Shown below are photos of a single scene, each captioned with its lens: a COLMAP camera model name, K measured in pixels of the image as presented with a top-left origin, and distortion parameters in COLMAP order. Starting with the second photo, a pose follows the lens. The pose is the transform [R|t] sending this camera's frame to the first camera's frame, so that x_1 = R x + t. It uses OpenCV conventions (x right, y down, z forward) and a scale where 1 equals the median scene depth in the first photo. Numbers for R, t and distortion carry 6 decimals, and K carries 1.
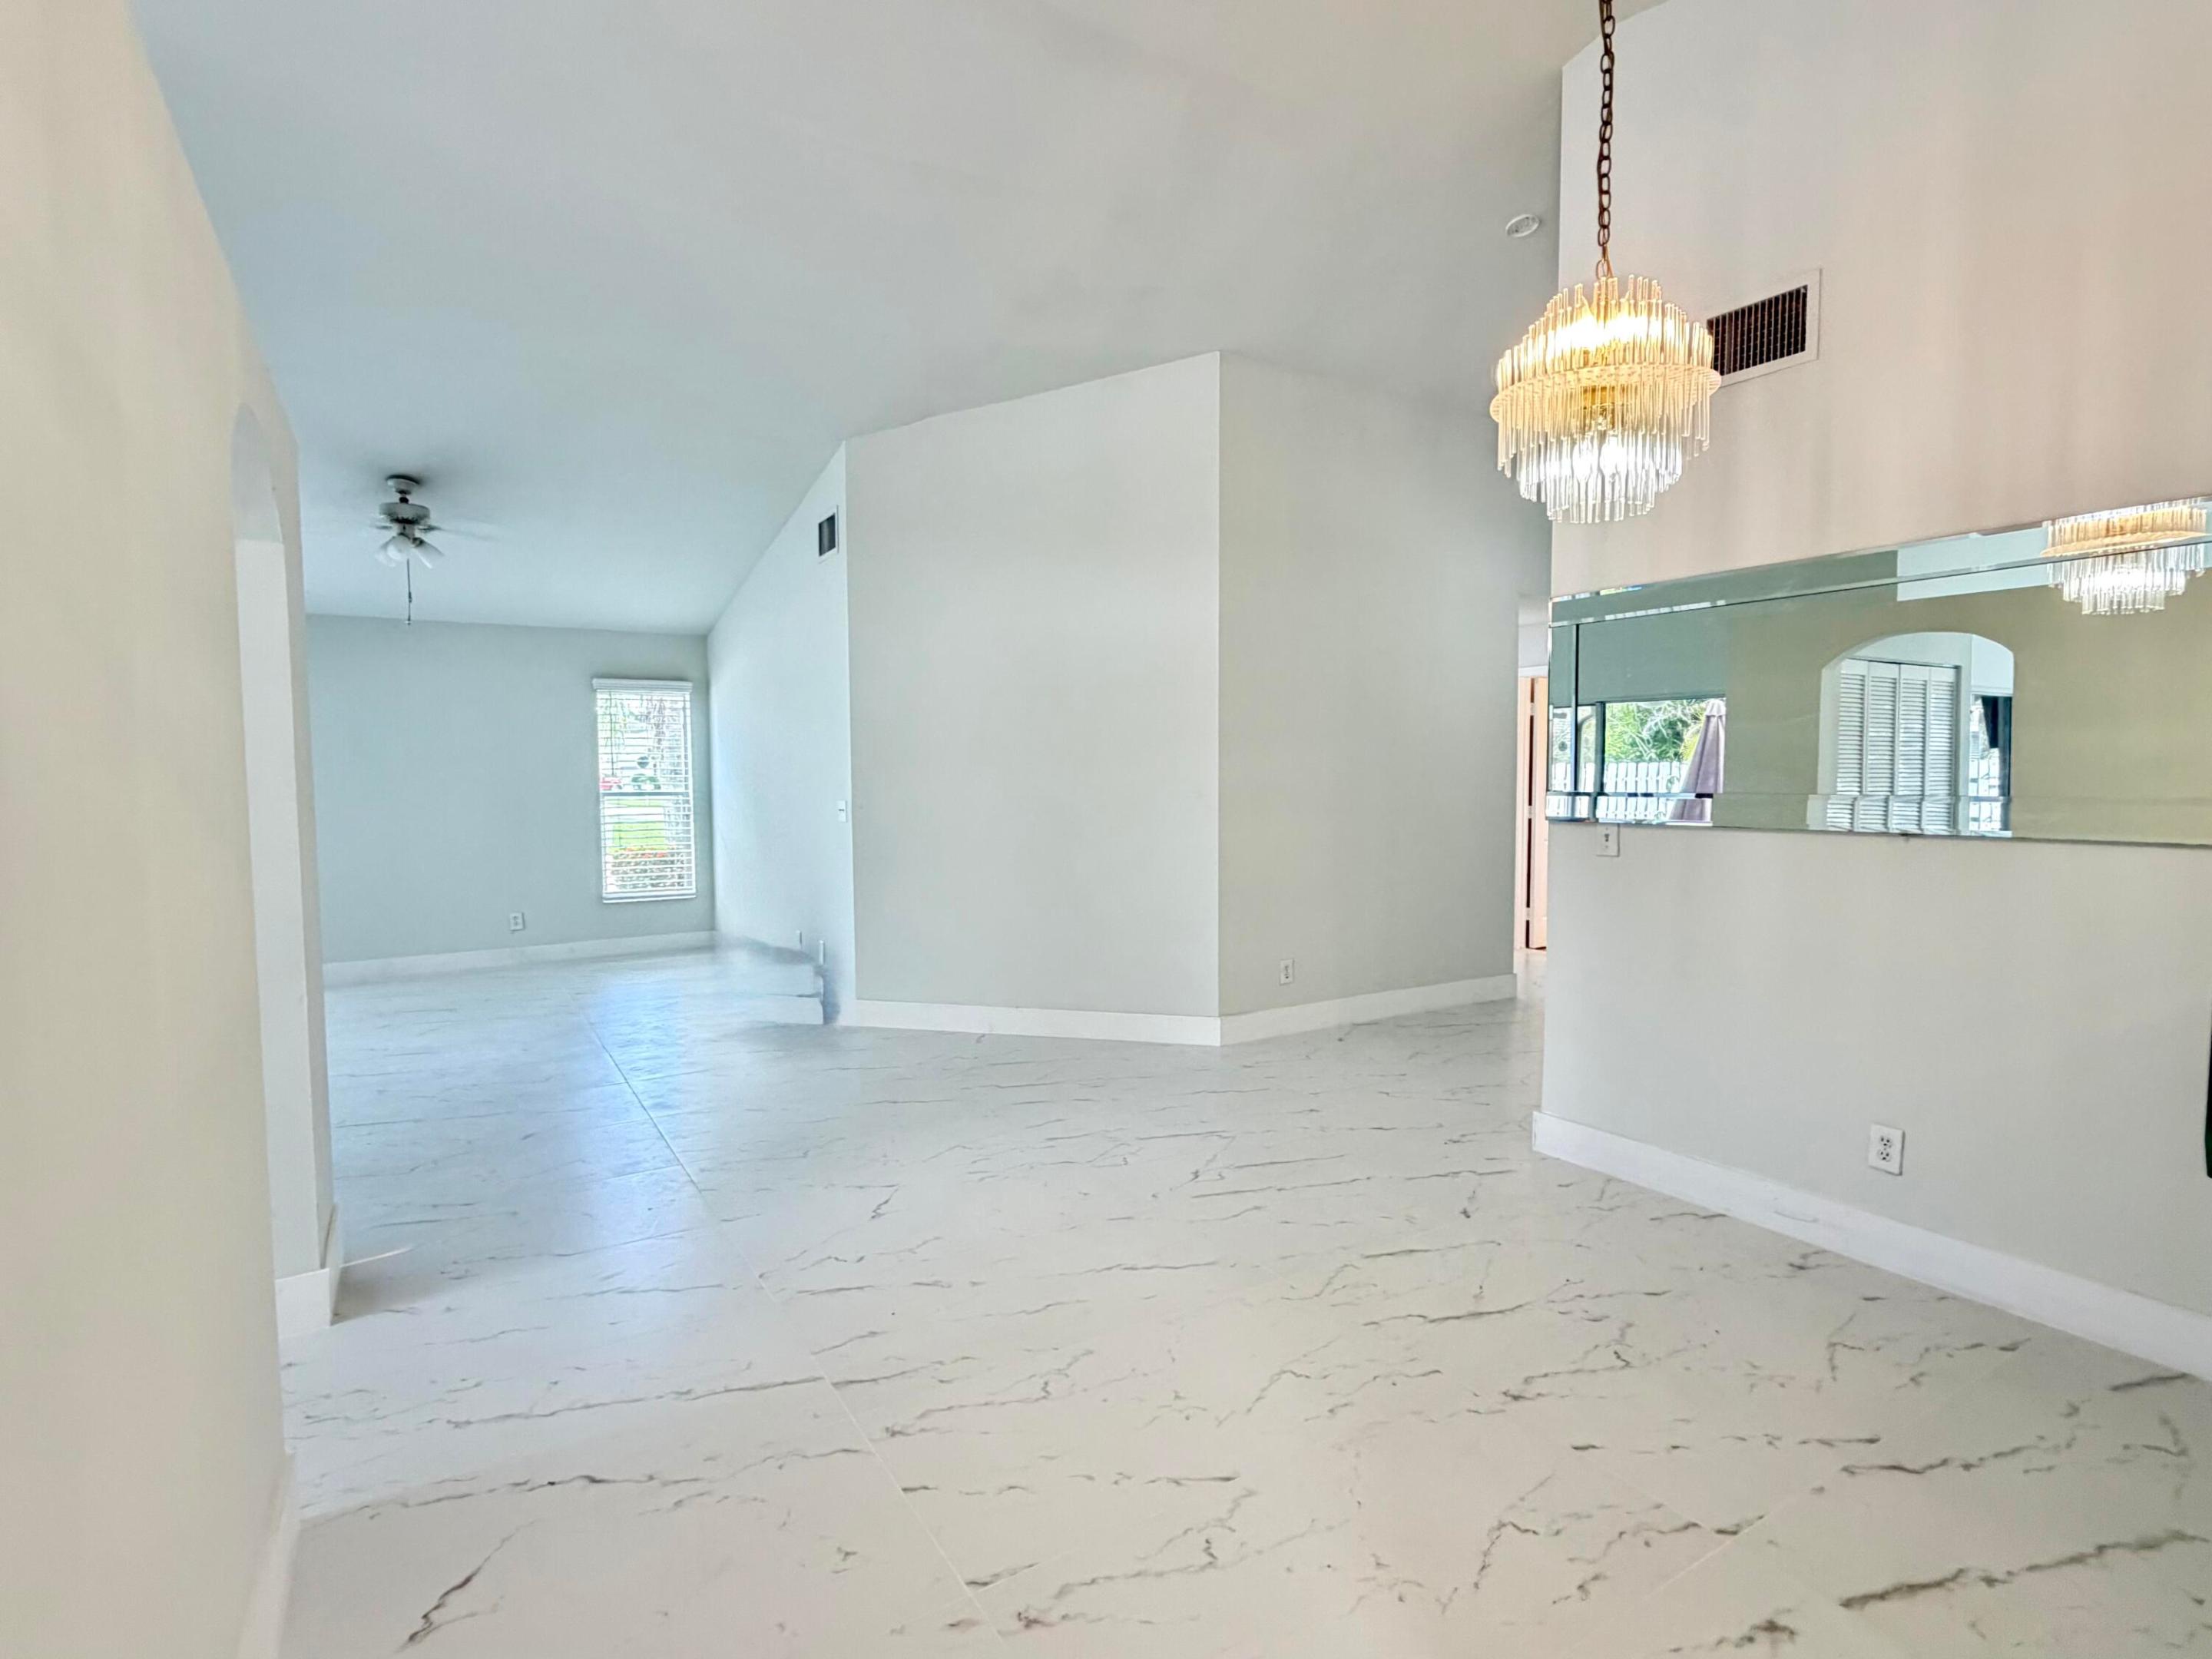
lens RADIAL K [[1103.7, 0, 1102.5], [0, 1103.7, 834.6], [0, 0, 1]] dist [0.000109, 0.000256]
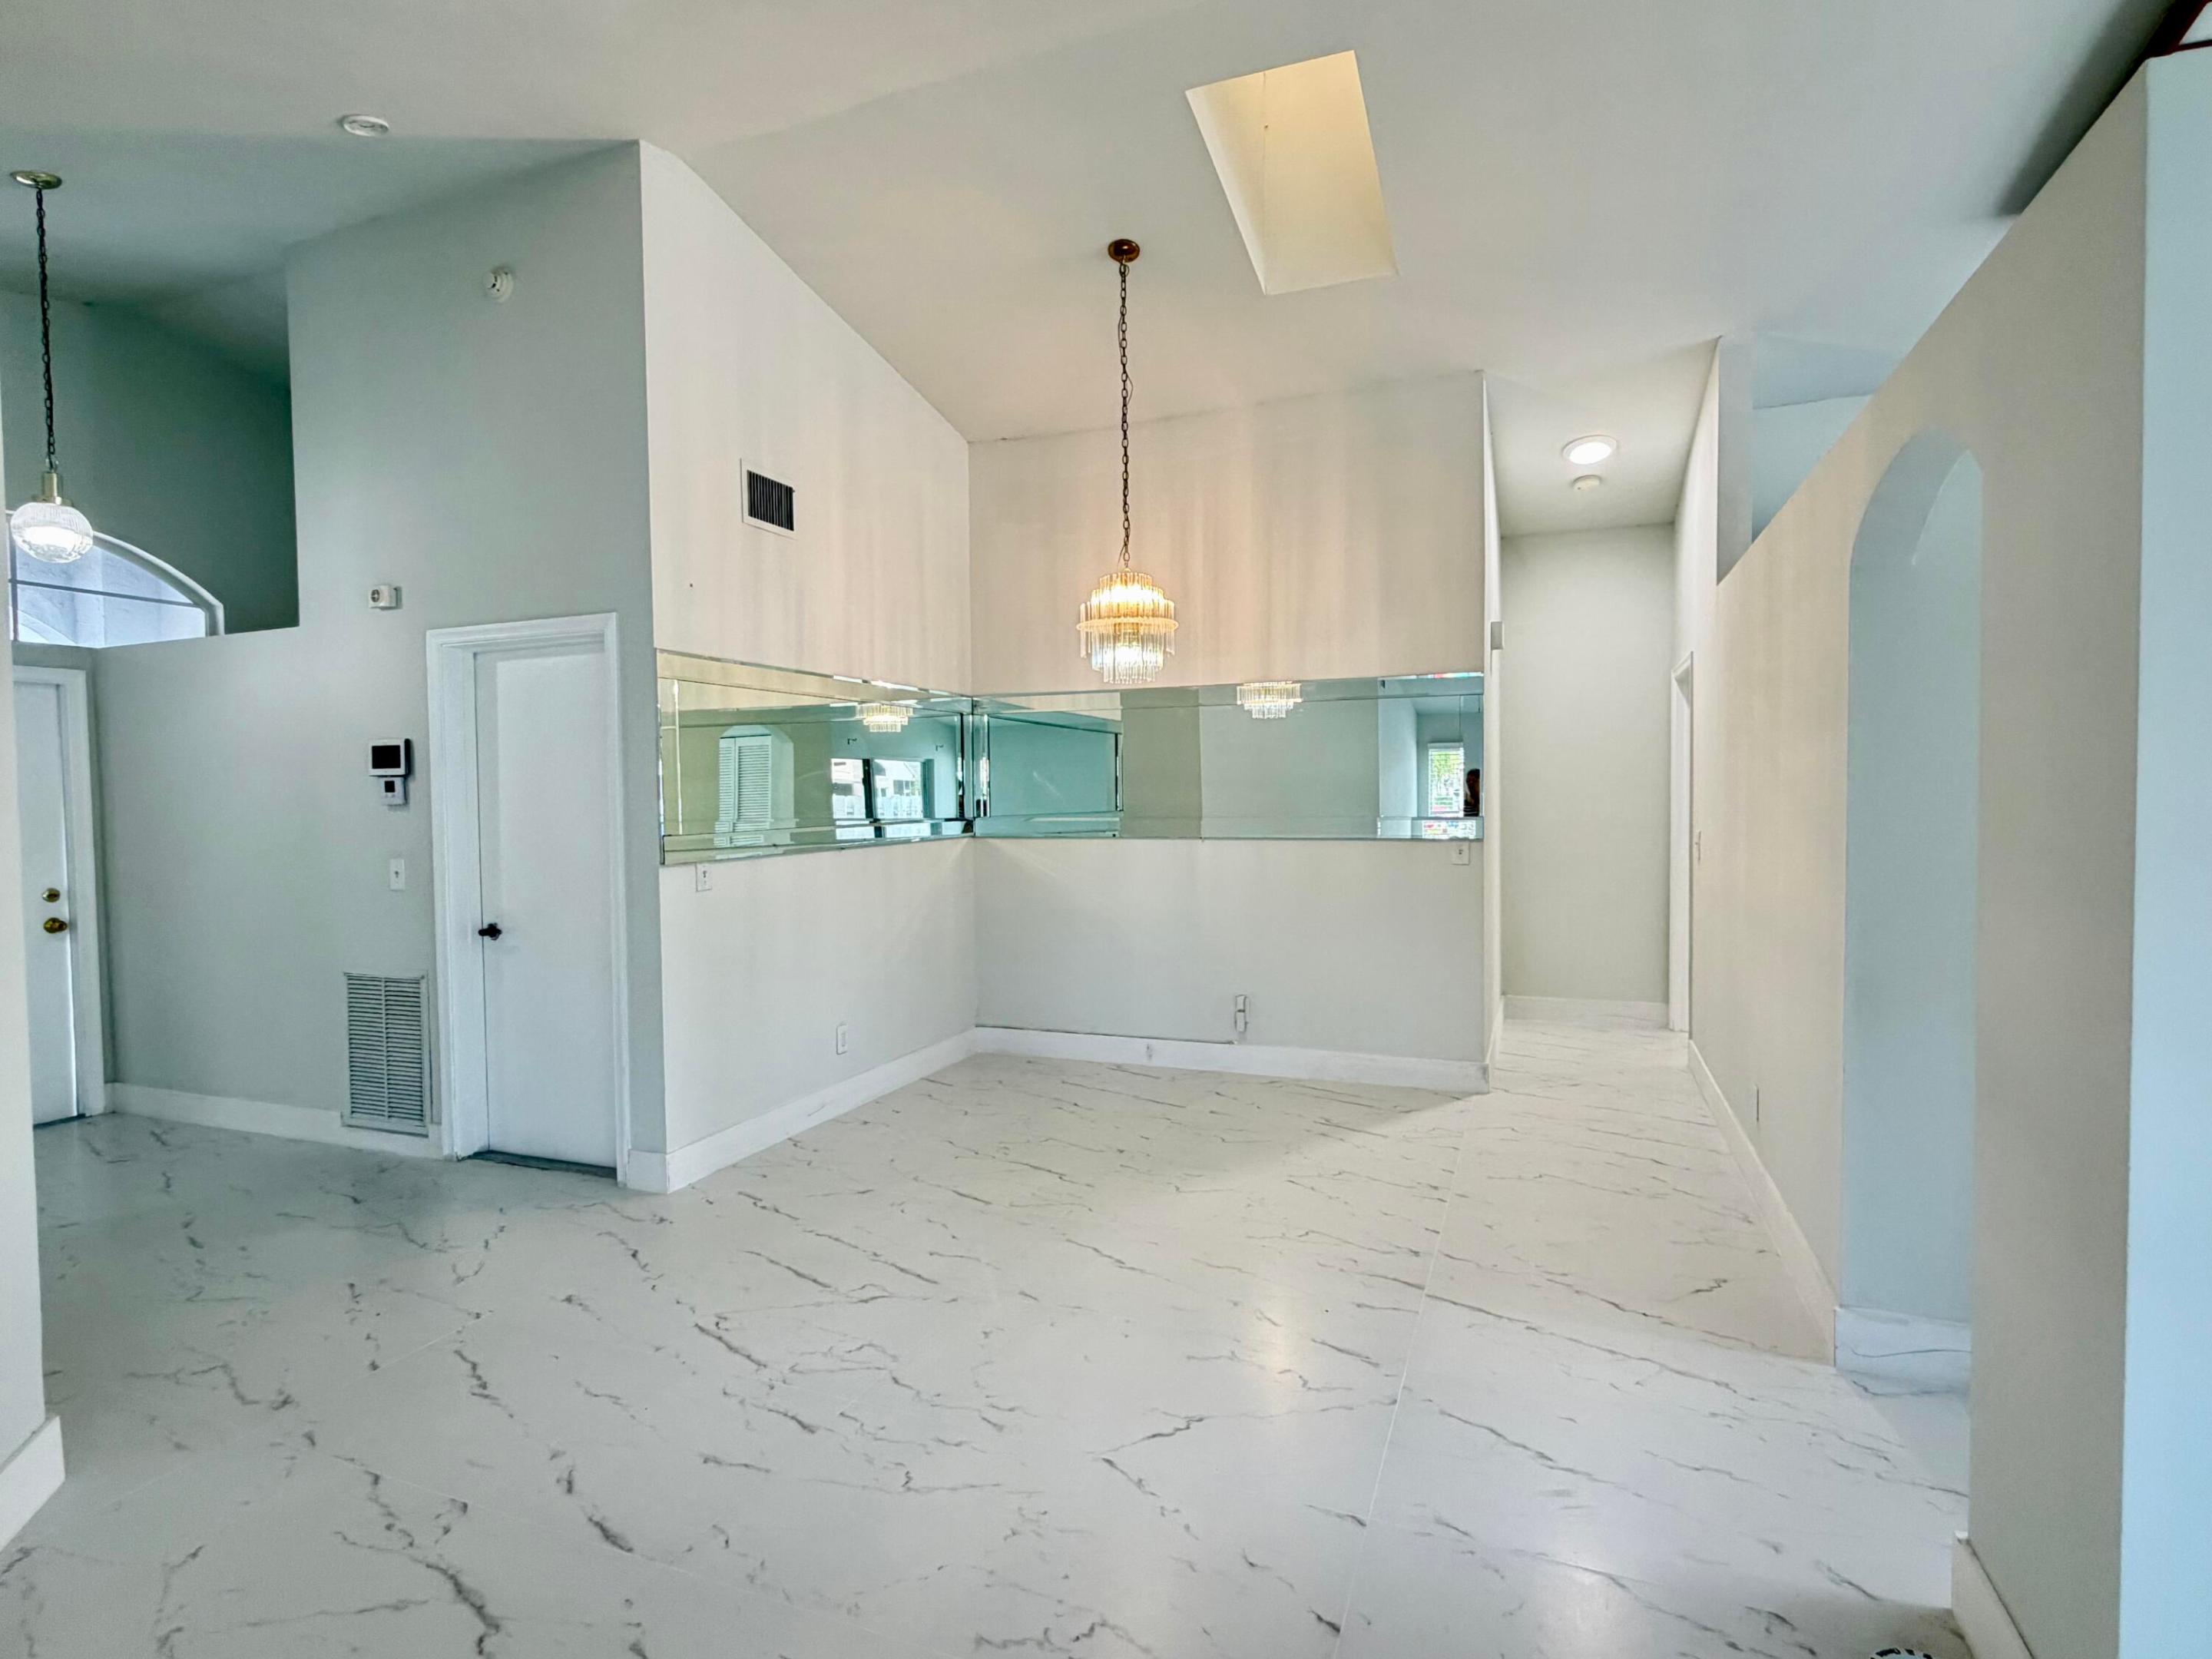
lens RADIAL K [[1112.2, 0, 1107.7], [0, 1112.2, 824.3], [0, 0, 1]] dist [-0.001596, -0.000040]
pose [[-0.593534, -0.012646, 0.804710, -0.837551], [0.064938, 0.995864, 0.063547, -0.110484], [-0.802185, 0.089974, -0.590258, 1.594319]]
